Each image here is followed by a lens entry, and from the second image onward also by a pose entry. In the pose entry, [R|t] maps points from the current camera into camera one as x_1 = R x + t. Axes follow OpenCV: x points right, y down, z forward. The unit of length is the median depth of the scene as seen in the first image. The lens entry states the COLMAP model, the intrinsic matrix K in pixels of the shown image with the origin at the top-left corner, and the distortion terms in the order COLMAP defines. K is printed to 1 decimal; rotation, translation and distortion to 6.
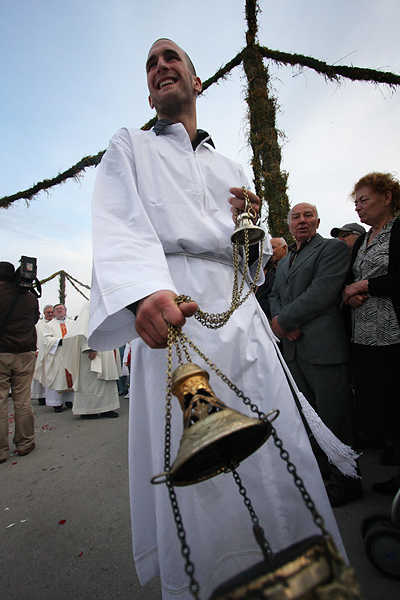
lens RADIAL K [[276.1, 0, 199.9], [0, 276.1, 296.2], [0, 0, 1]] dist [-0.010030, -0.000387]
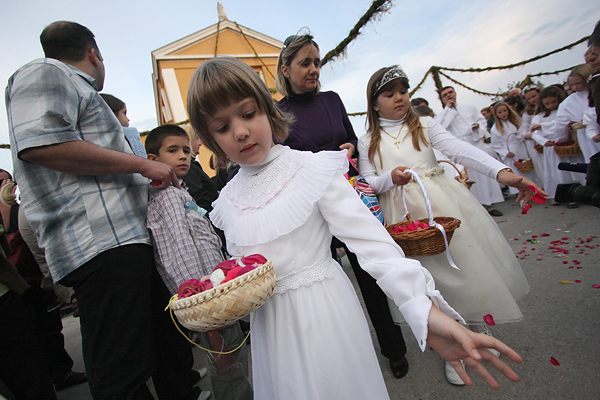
lens RADIAL K [[276.1, 0, 298.7], [0, 276.1, 198.9], [0, 0, 1]] dist [-0.010030, -0.000387]
pose [[0.622461, -0.130432, -0.771706, -0.813761], [0.364885, 0.920662, 0.138710, 0.083774], [0.692388, -0.367925, 0.620669, 0.163849]]
